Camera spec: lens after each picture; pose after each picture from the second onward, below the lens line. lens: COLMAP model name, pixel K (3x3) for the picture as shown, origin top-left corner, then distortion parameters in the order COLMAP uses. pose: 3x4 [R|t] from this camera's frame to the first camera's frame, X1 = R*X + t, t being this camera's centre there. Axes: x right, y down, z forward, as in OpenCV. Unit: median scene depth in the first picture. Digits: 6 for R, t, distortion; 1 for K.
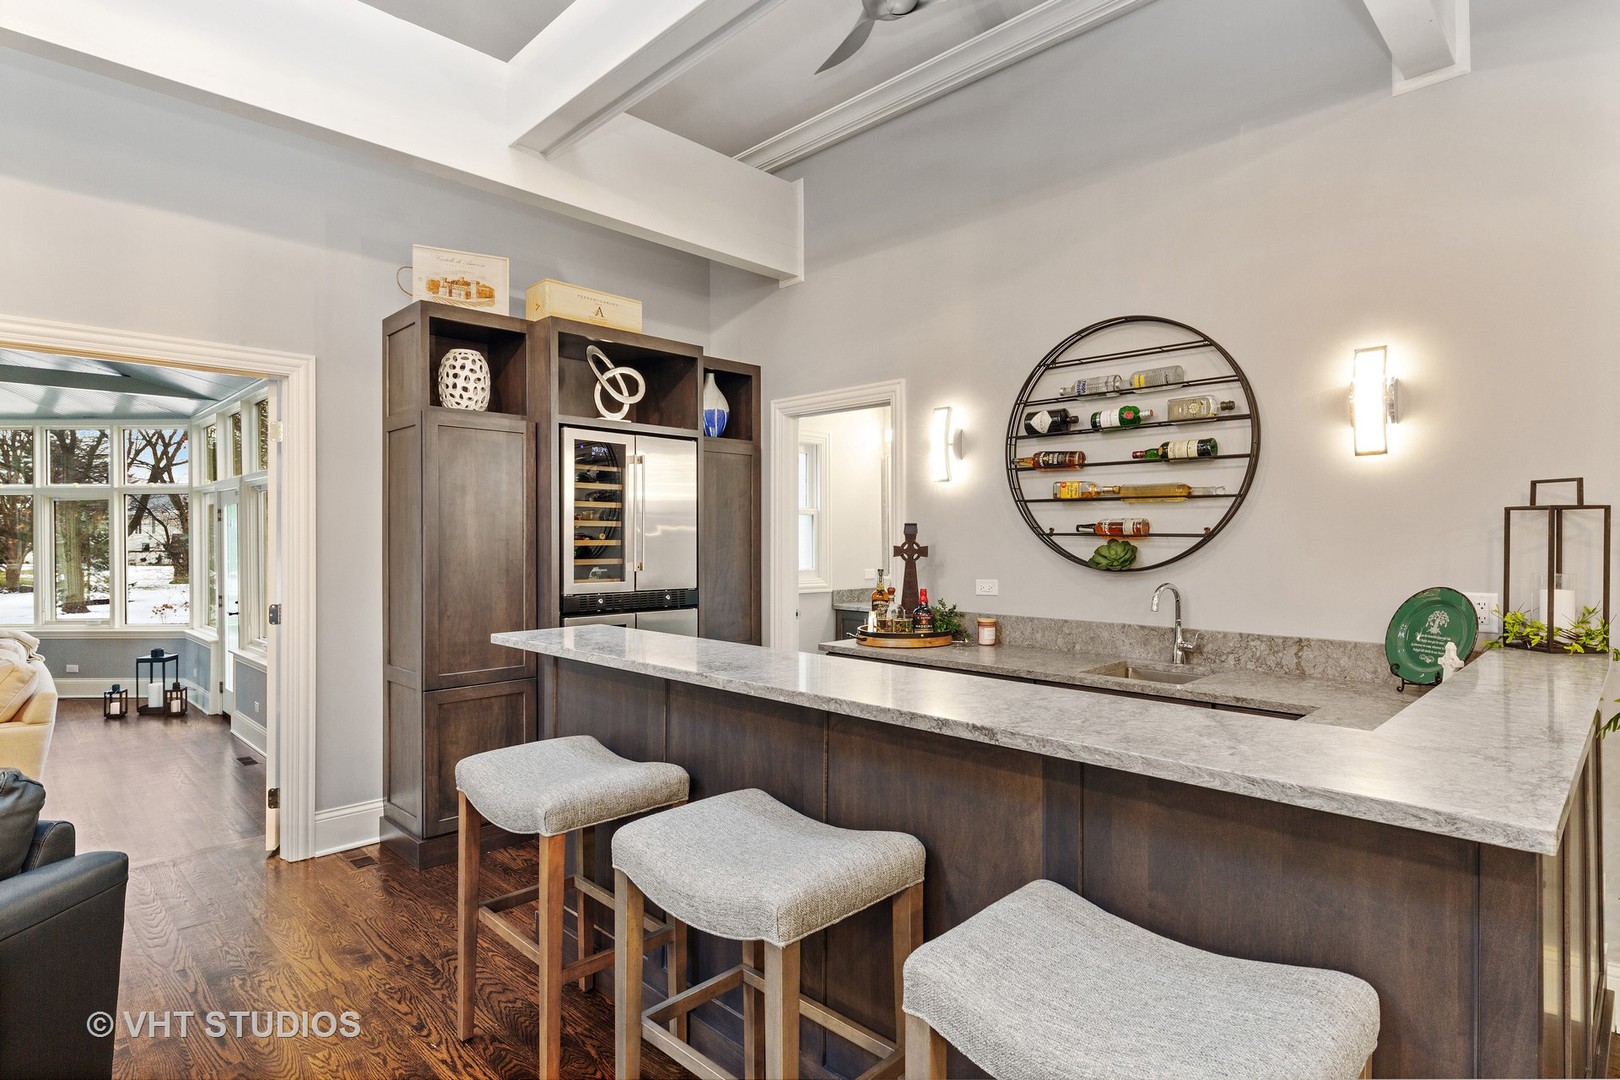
lens RADIAL K [[835.0, 0, 801.5], [0, 835.0, 539.6], [0, 0, 1]] dist [0.003717, 0.000956]
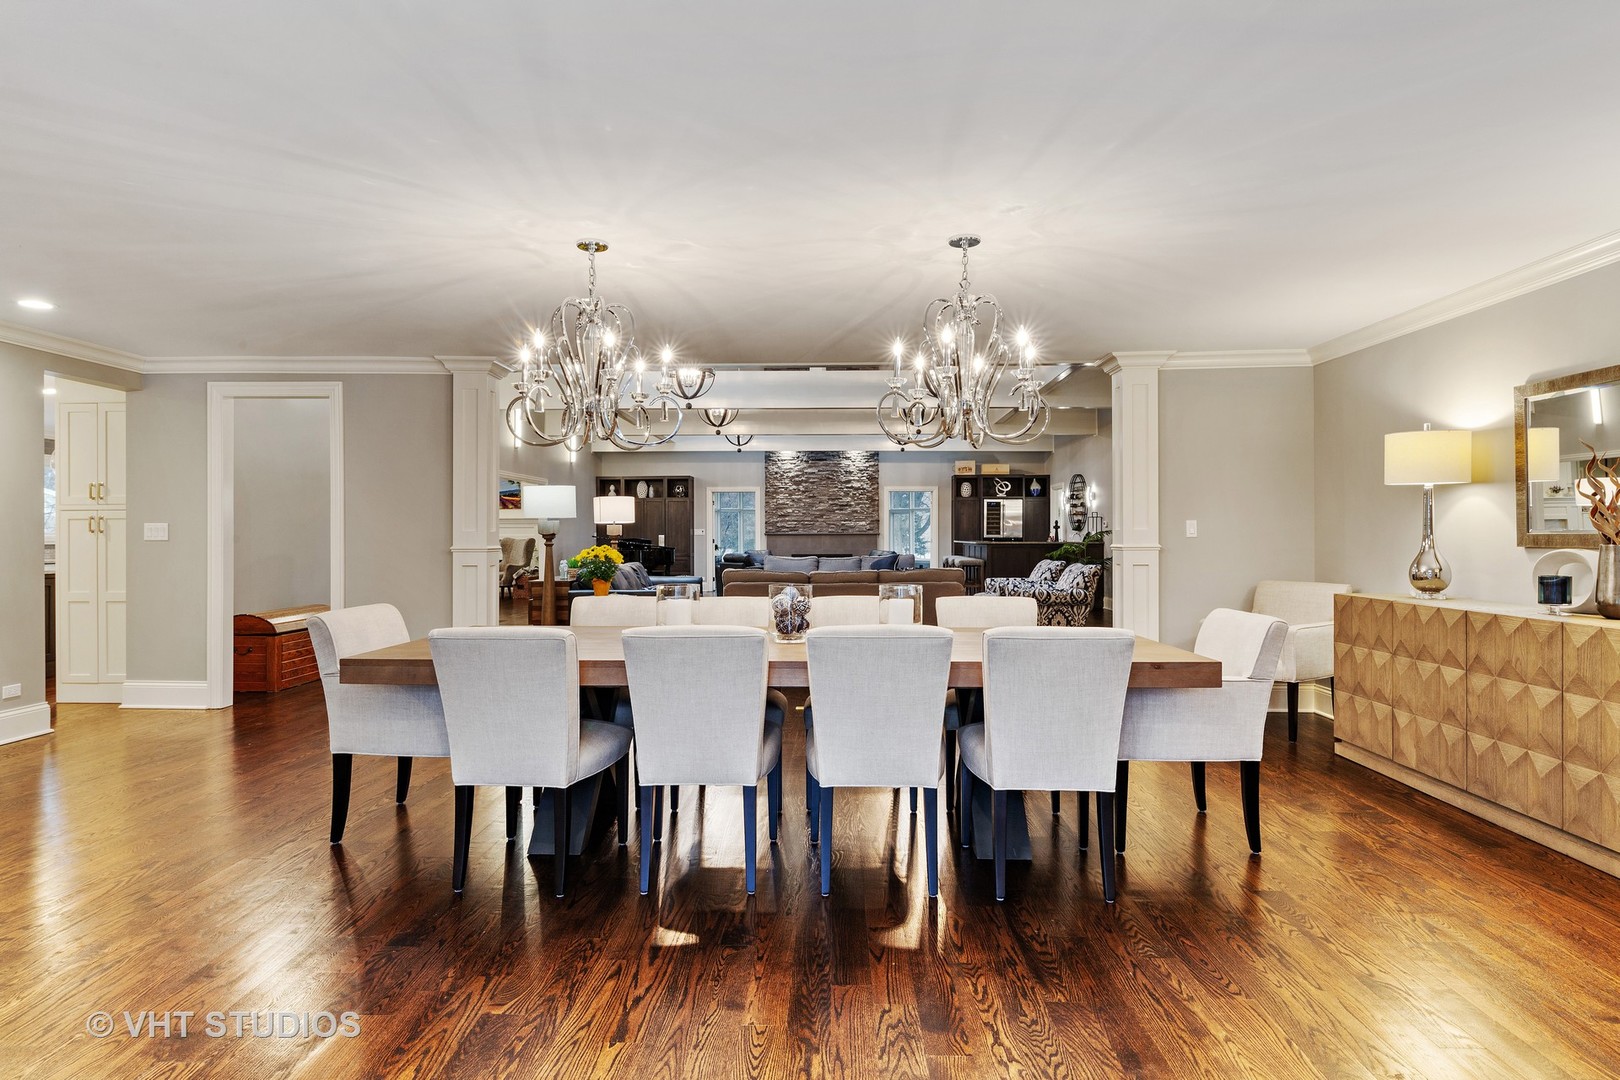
lens RADIAL K [[921.9, 0, 810.1], [0, 921.9, 533.2], [0, 0, 1]] dist [0.001598, -0.000072]
pose [[0.690142, 0.001325, -0.723673, 2.631872], [-0.001634, 0.999999, 0.000273, 0.044249], [0.723672, 0.000994, 0.690143, -3.053918]]
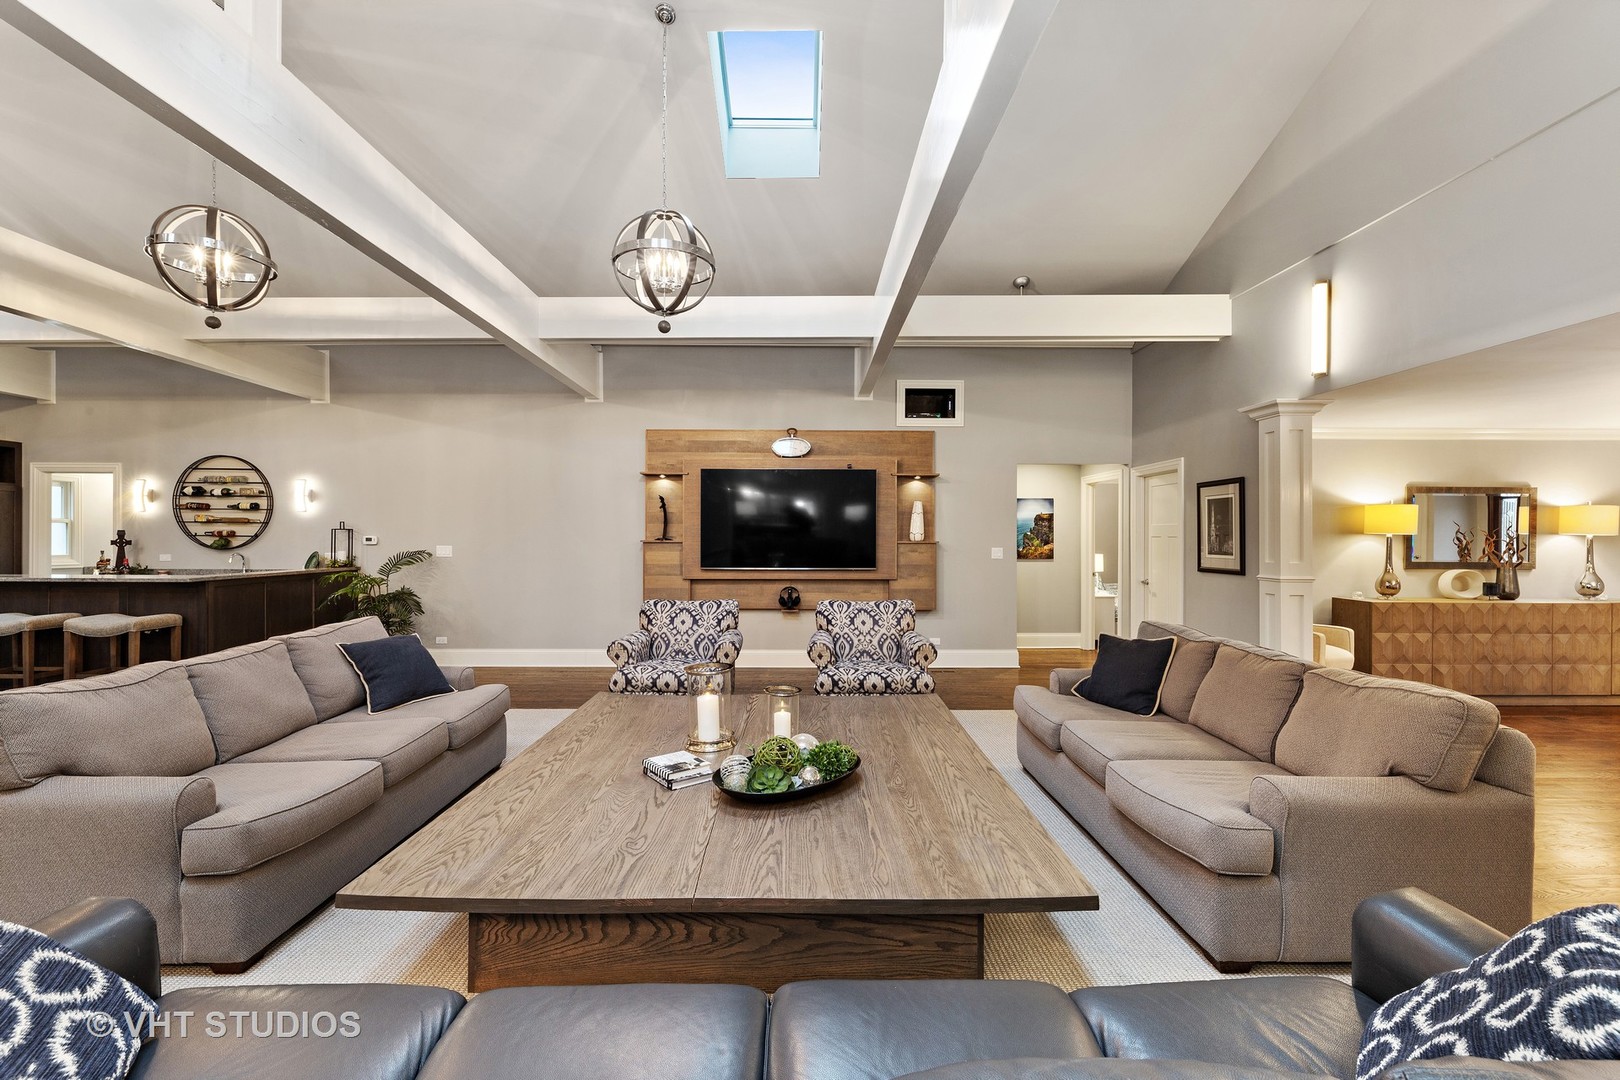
lens RADIAL K [[705.3, 0, 808.1], [0, 705.3, 536.4], [0, 0, 1]] dist [0.001002, -0.001255]
pose [[0.701205, 0.003948, 0.712949, 0.079081], [-0.005193, 0.999986, -0.000430, -0.011803], [-0.712941, -0.003401, 0.701216, -1.743713]]
